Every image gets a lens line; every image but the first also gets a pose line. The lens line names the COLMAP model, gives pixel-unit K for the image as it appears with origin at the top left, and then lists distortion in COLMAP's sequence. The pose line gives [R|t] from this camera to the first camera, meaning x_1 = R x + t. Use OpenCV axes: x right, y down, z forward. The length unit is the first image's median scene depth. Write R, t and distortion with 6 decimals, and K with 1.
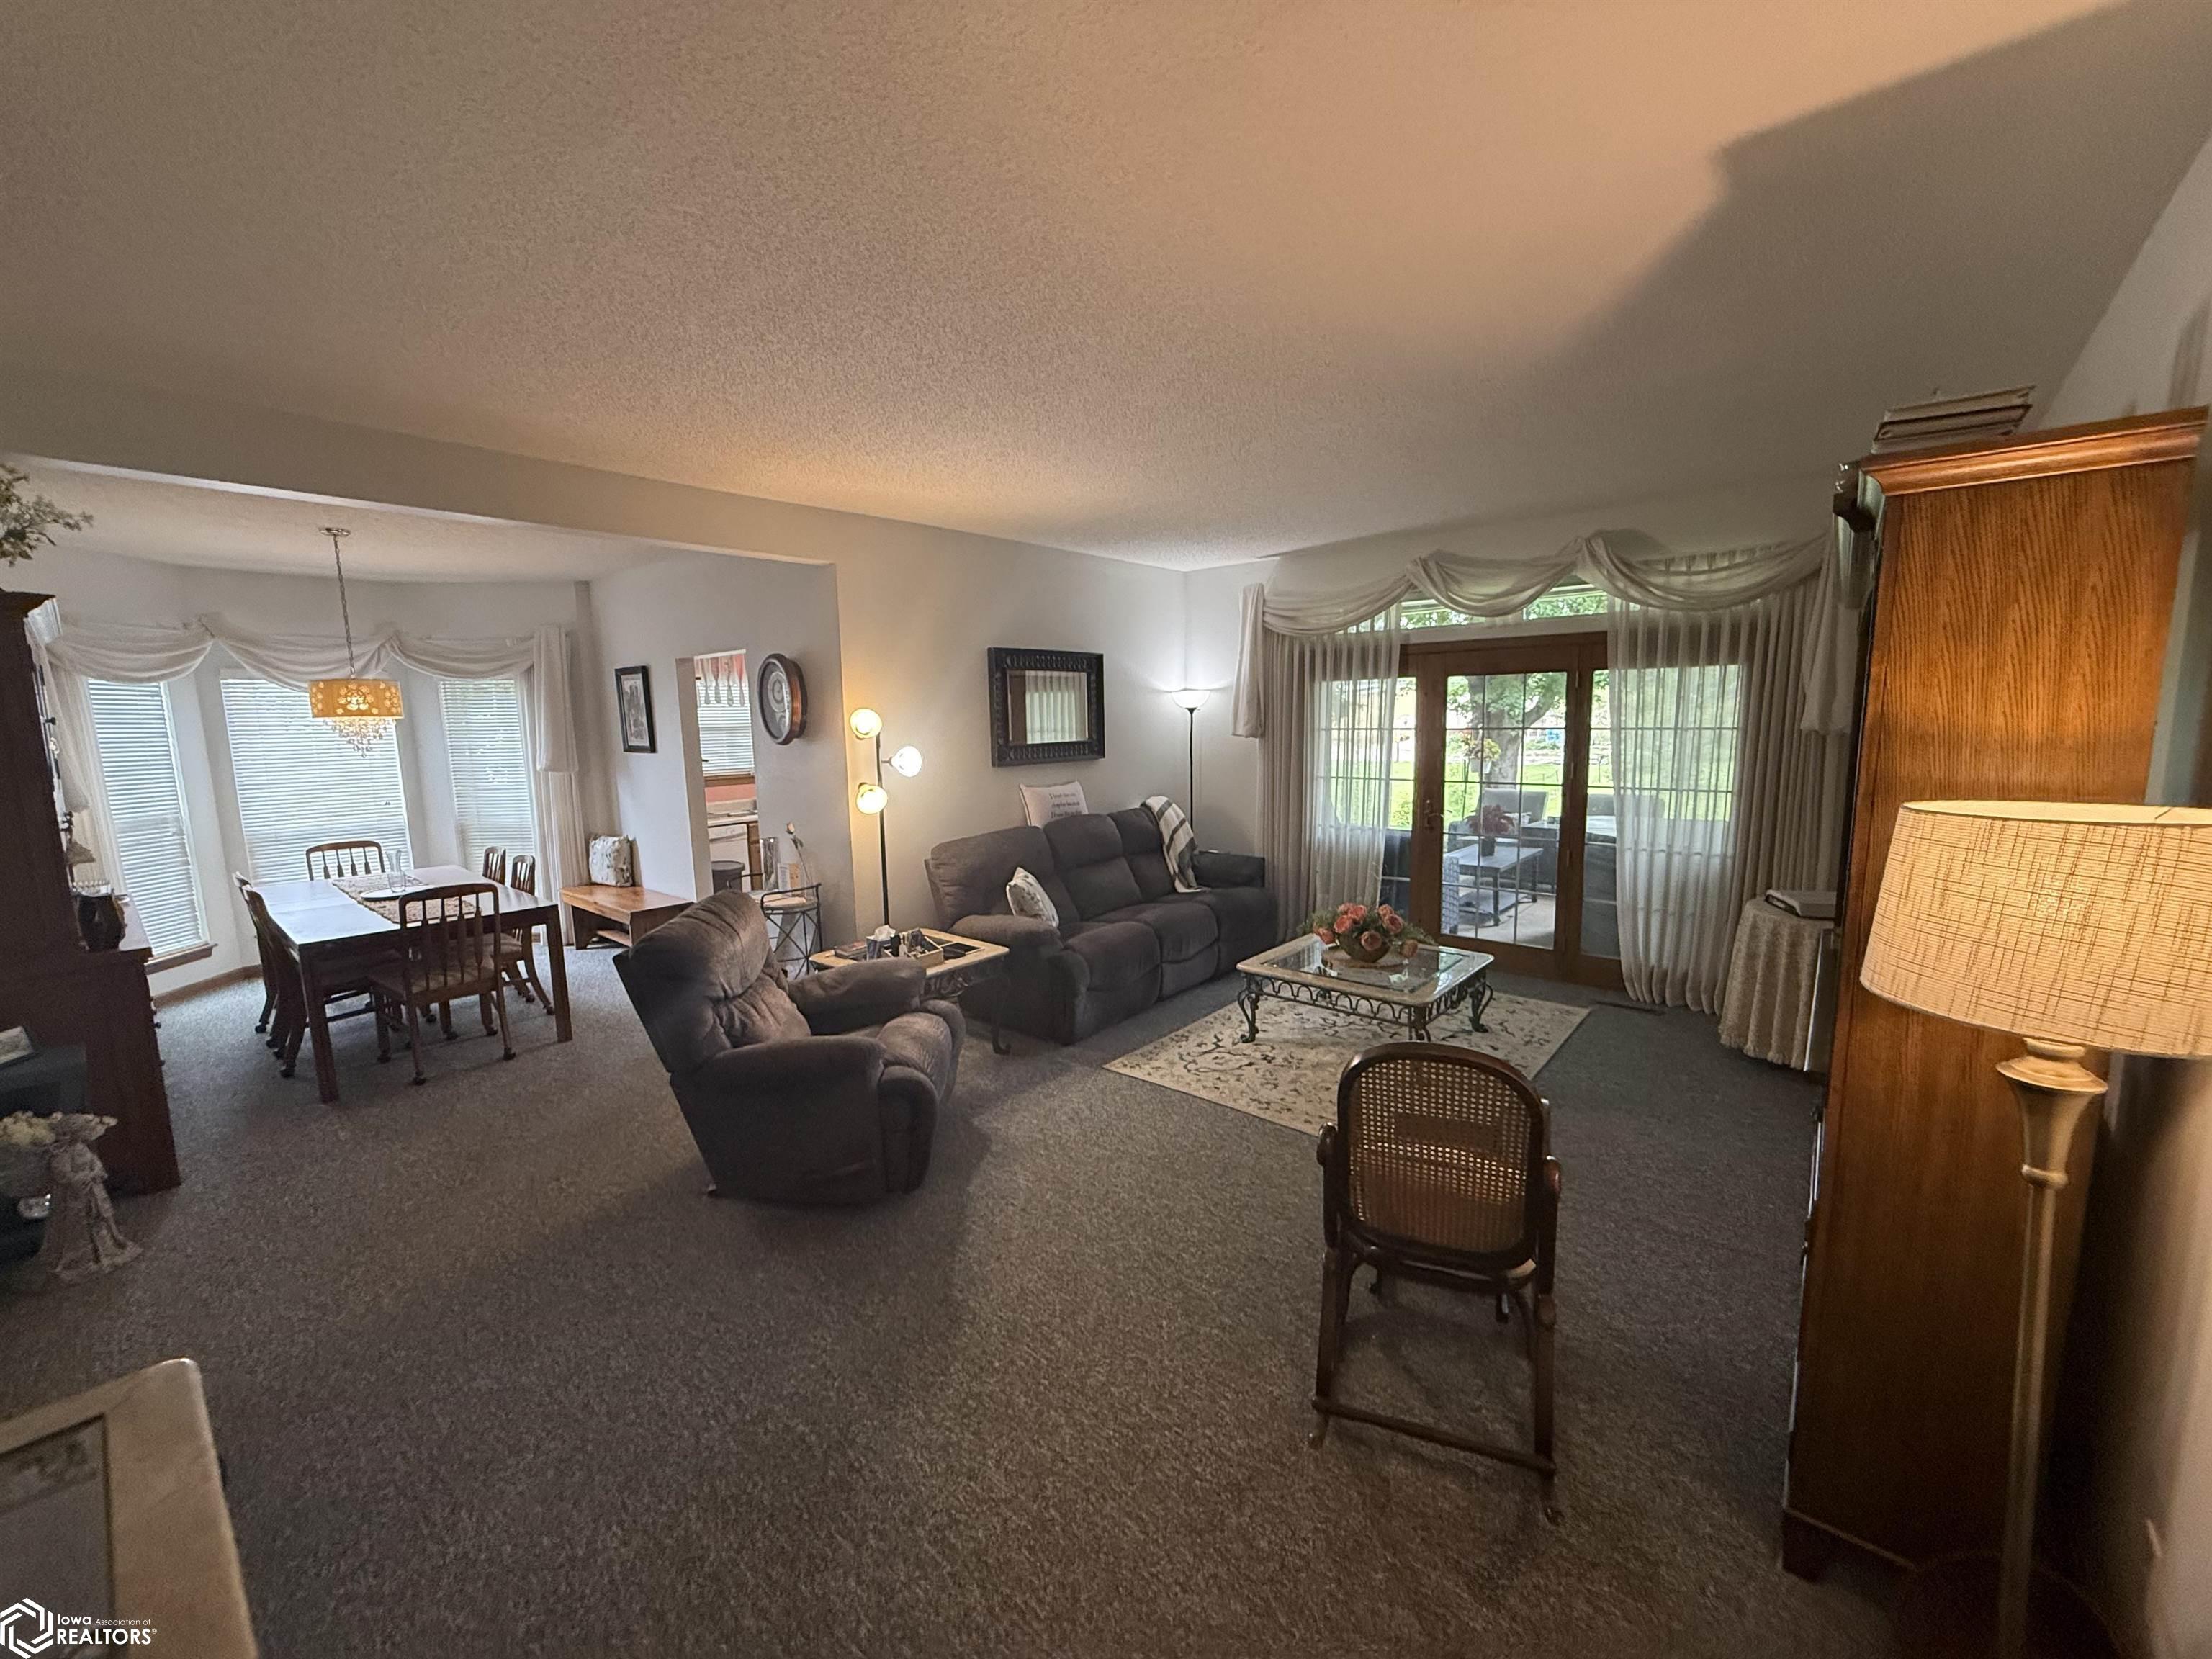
lens RADIAL K [[879.7, 0, 1112.7], [0, 879.7, 833.6], [0, 0, 1]] dist [-0.000621, 0.000093]
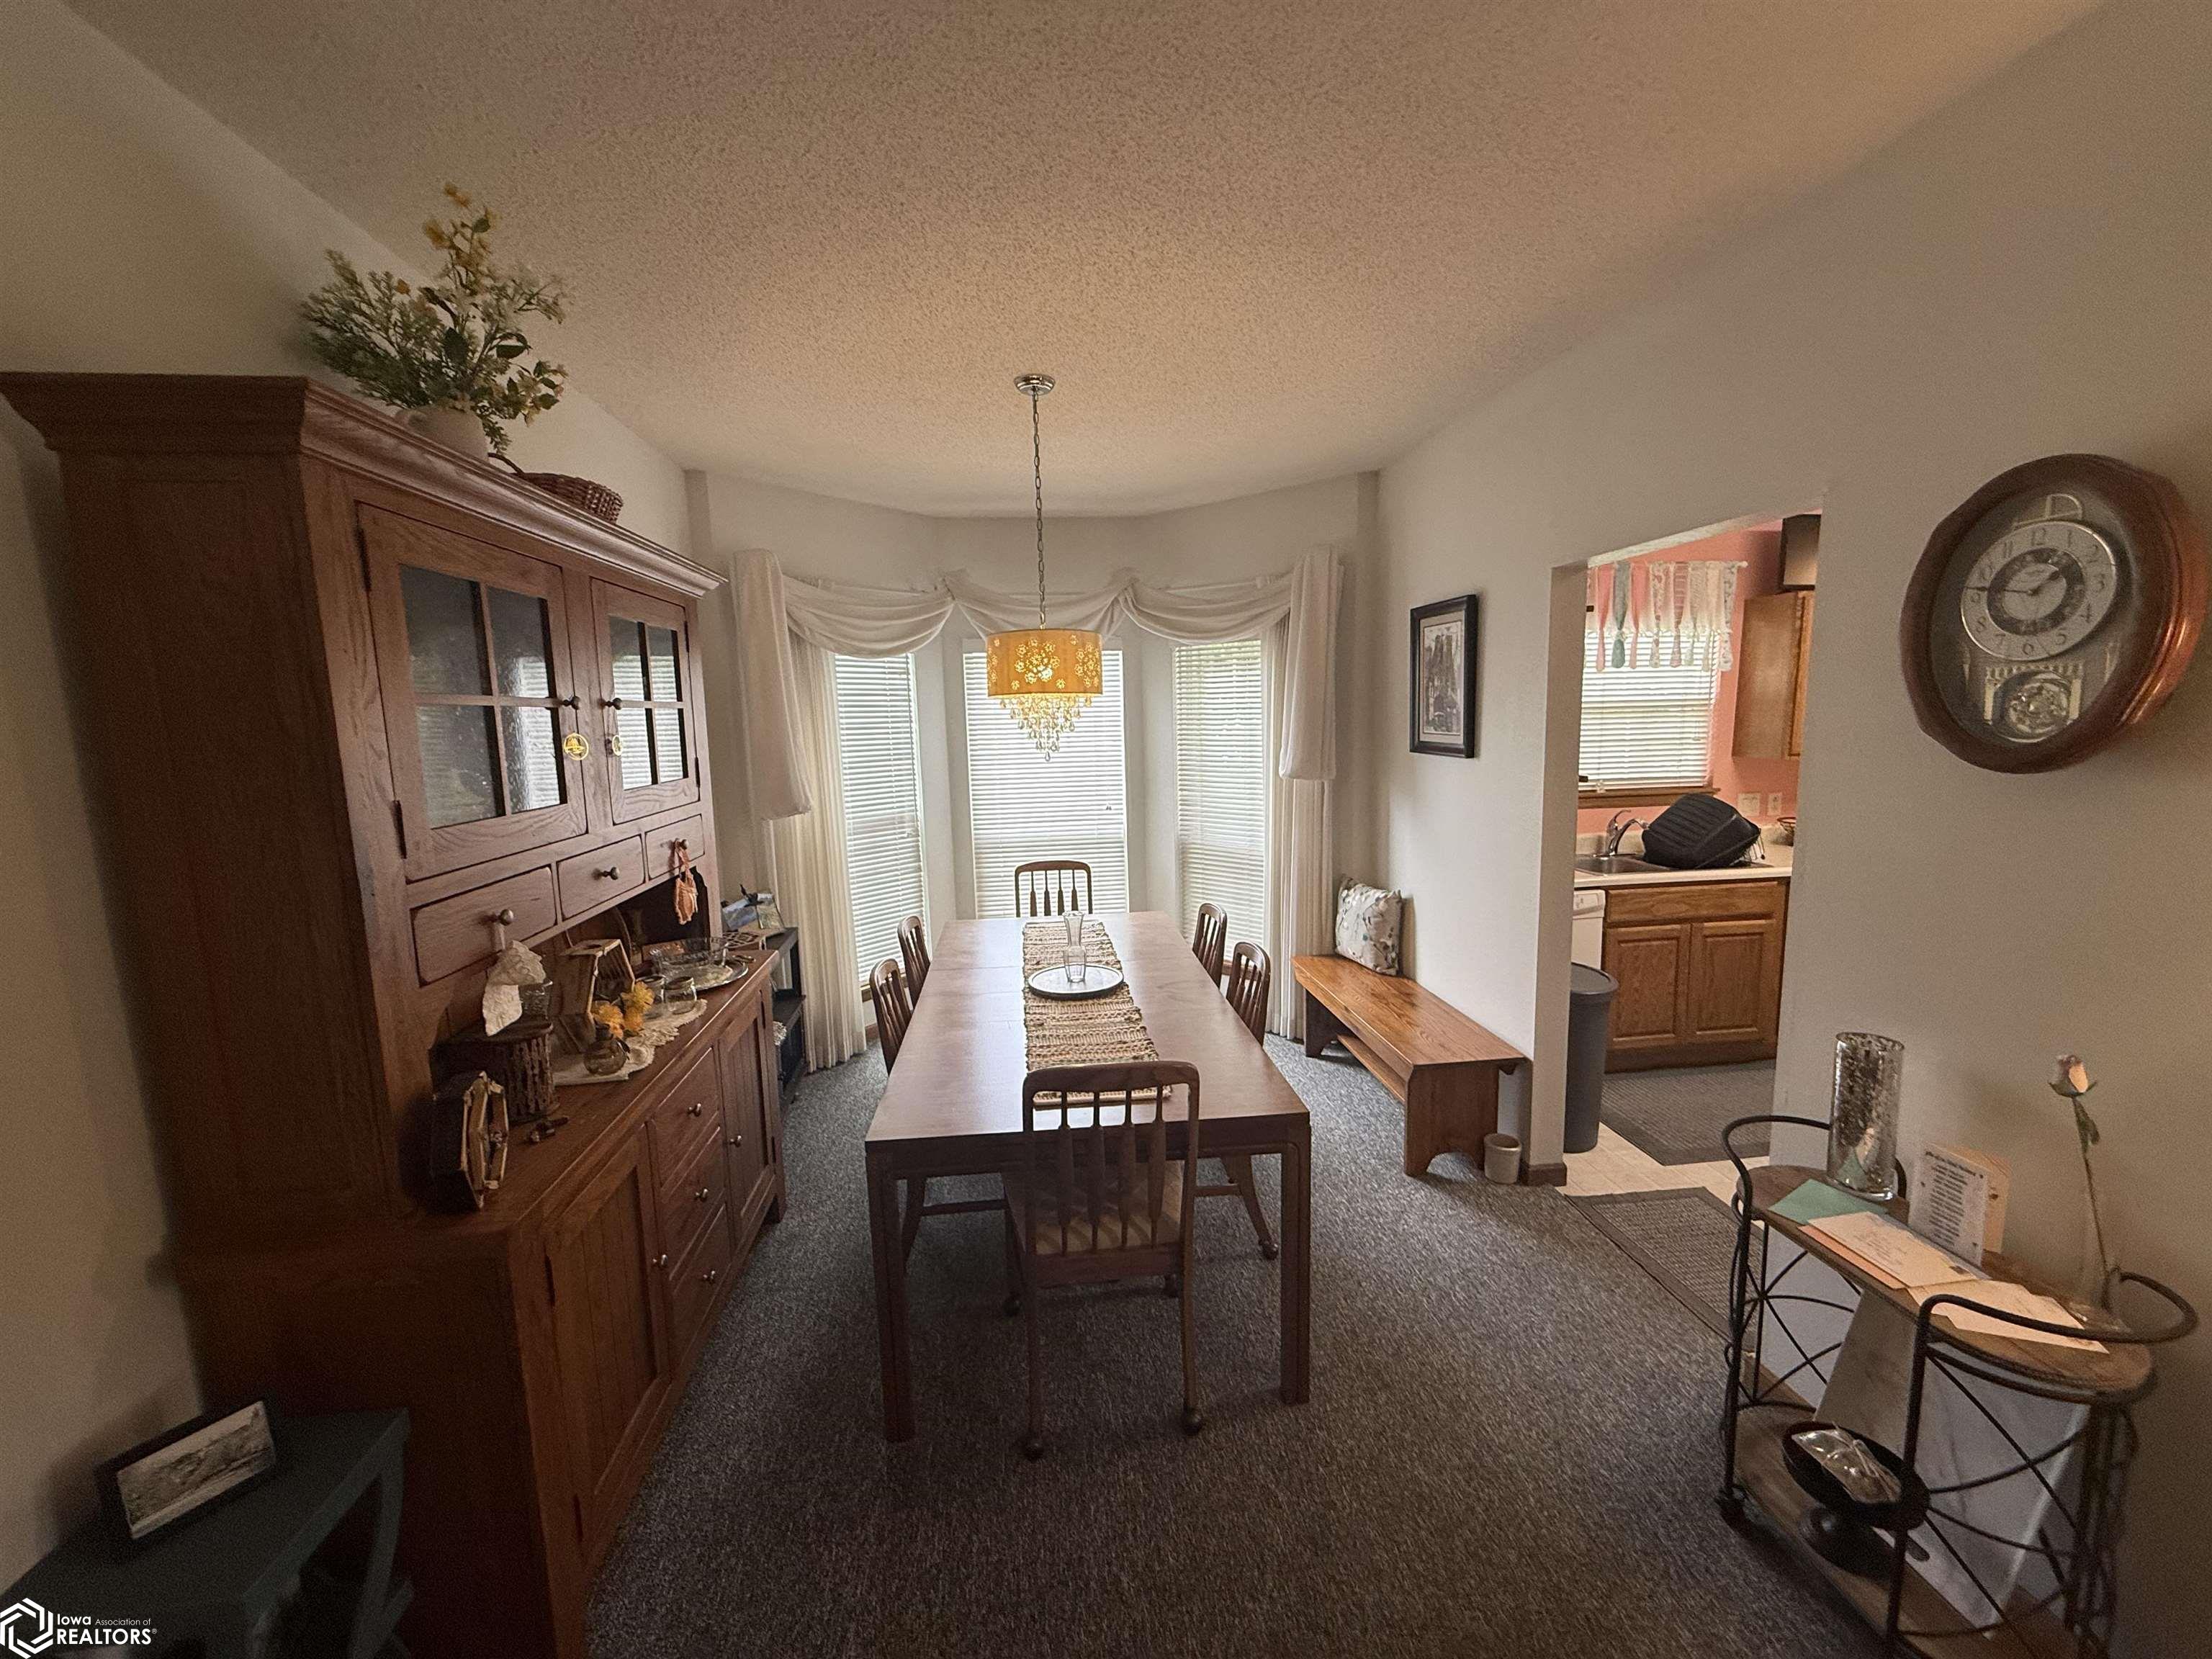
lens RADIAL K [[879.7, 0, 1111.0], [0, 879.7, 827.9], [0, 0, 1]] dist [-0.000621, 0.000093]
pose [[0.731728, 0.091633, -0.675409, -0.319497], [-0.080863, 0.995594, 0.047467, -0.057803], [0.676783, 0.019883, 0.735914, 0.462009]]
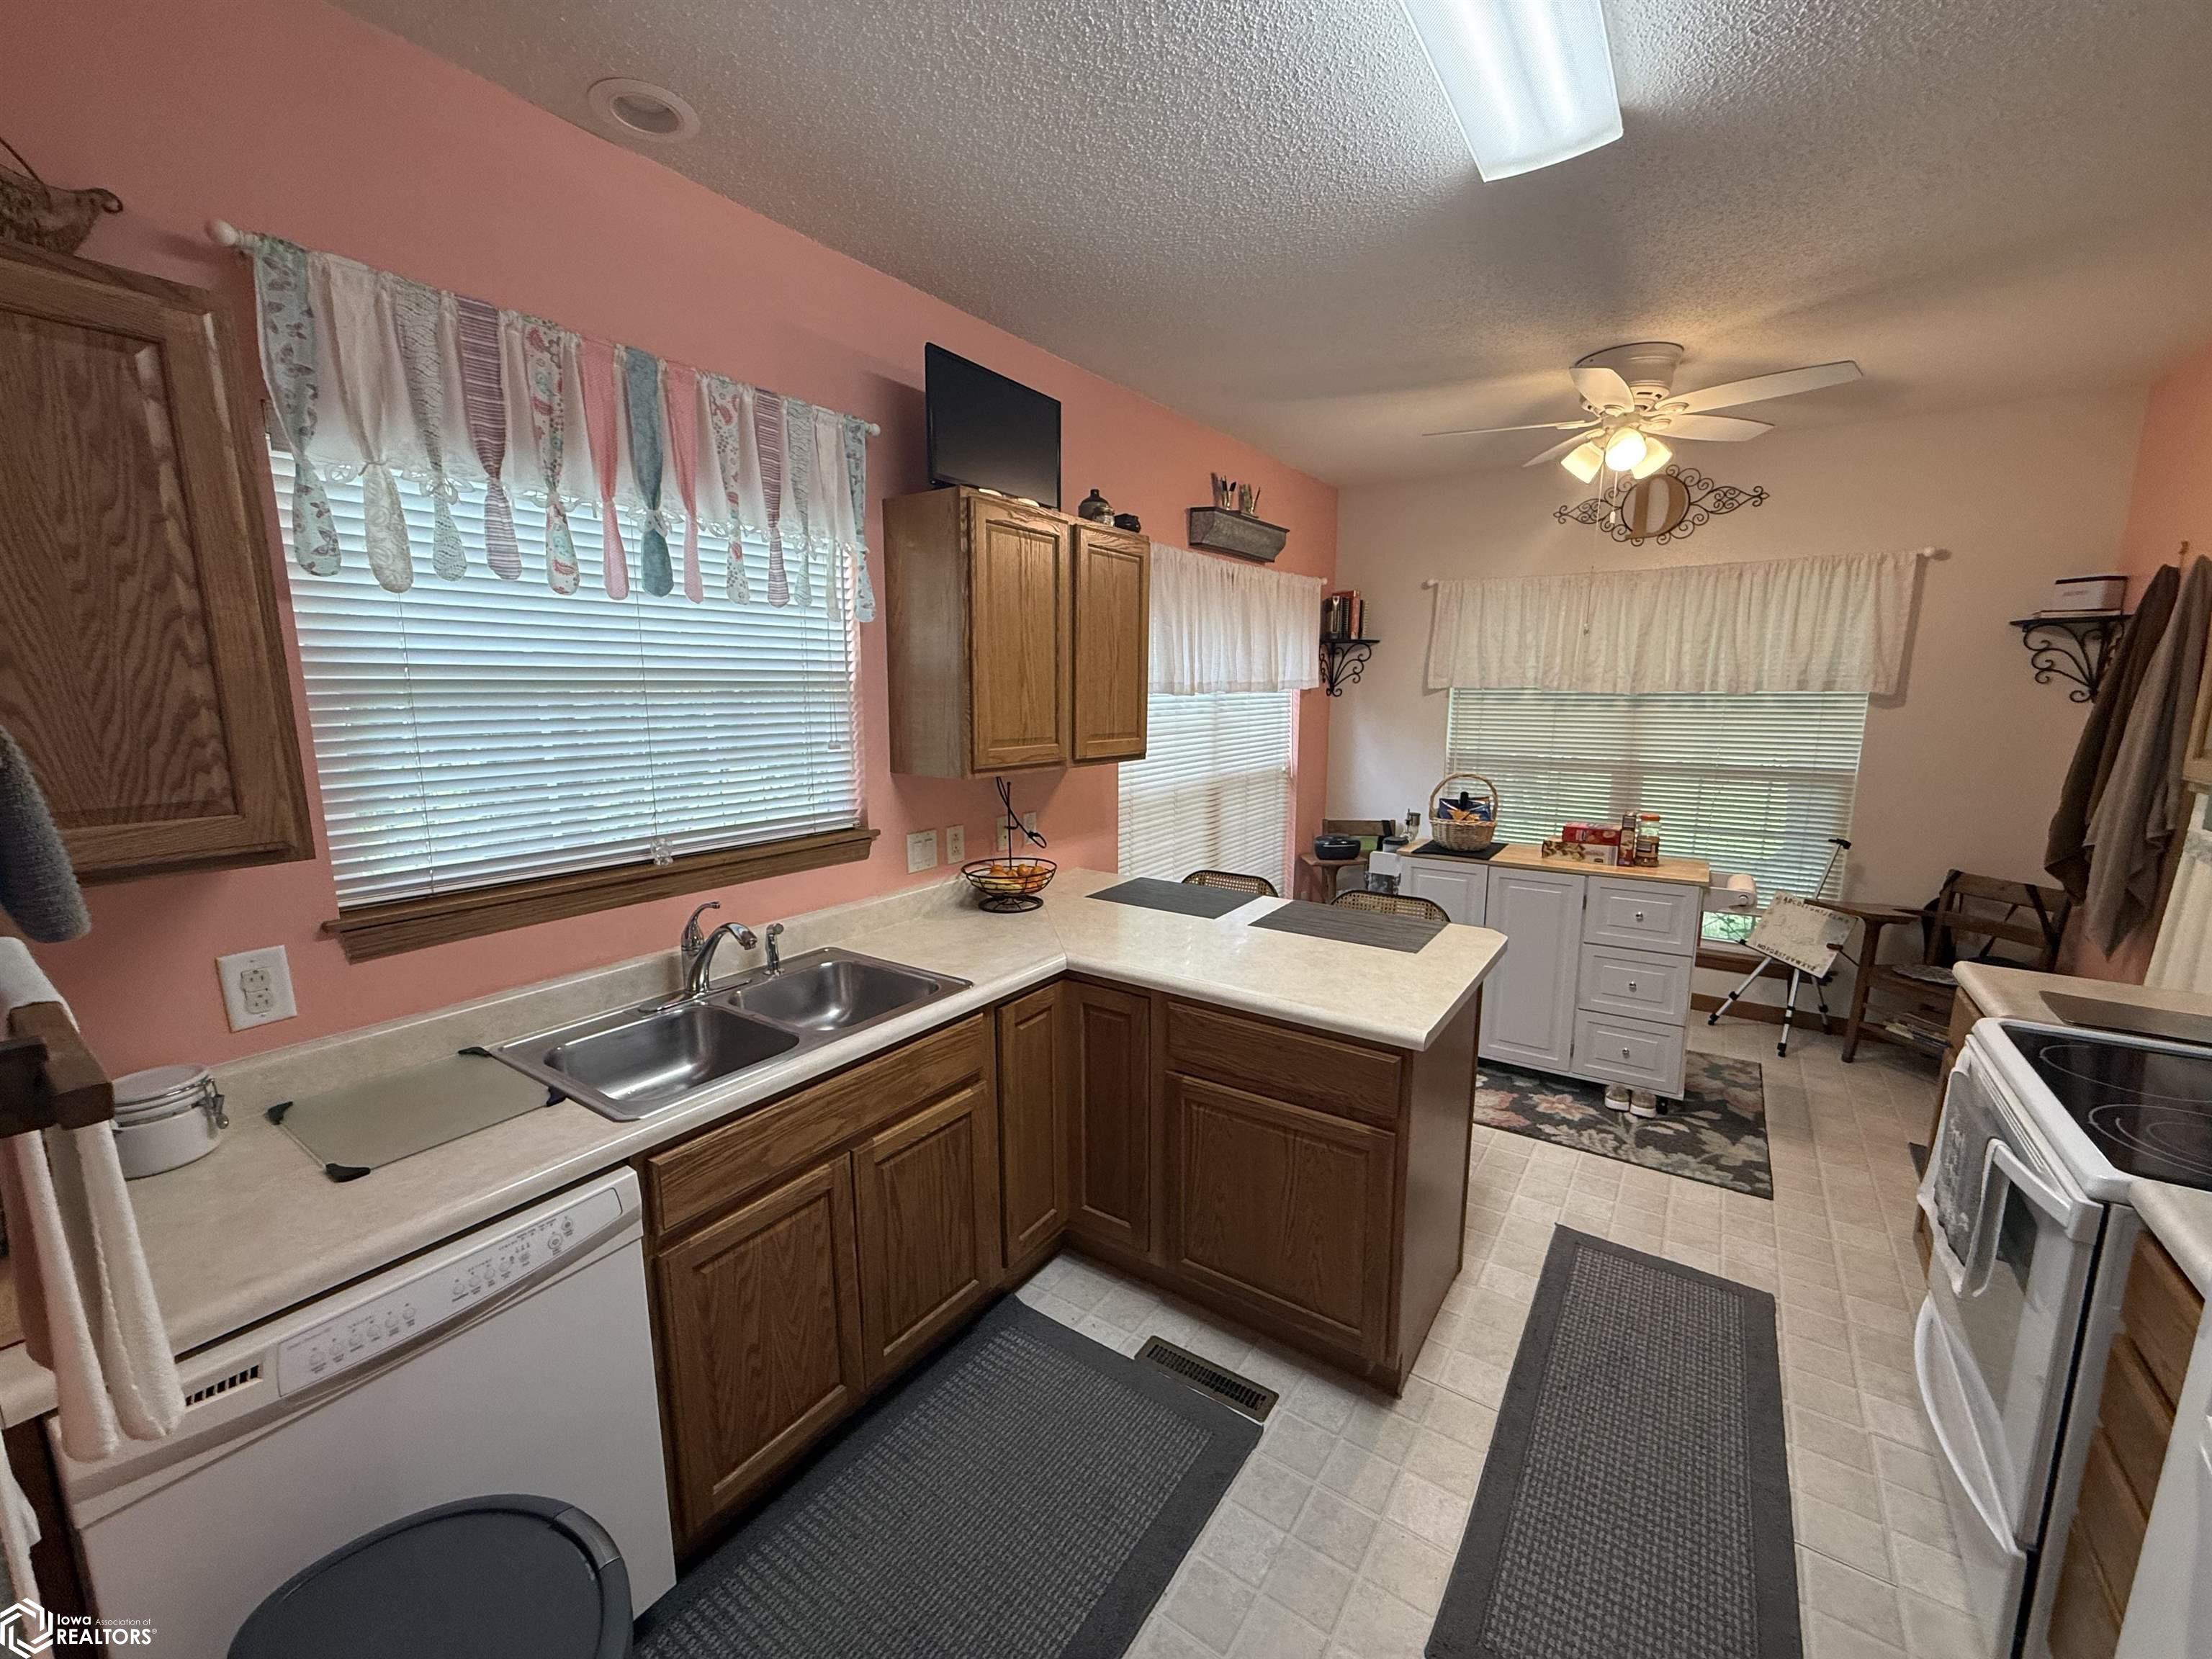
lens RADIAL K [[879.7, 0, 1100.8], [0, 879.7, 830.7], [0, 0, 1]] dist [-0.000621, 0.000093]
pose [[0.995743, 0.001269, 0.092168, -0.358224], [-0.003379, 0.999736, 0.022740, -0.089541], [-0.092114, -0.022954, 0.995484, 0.756005]]
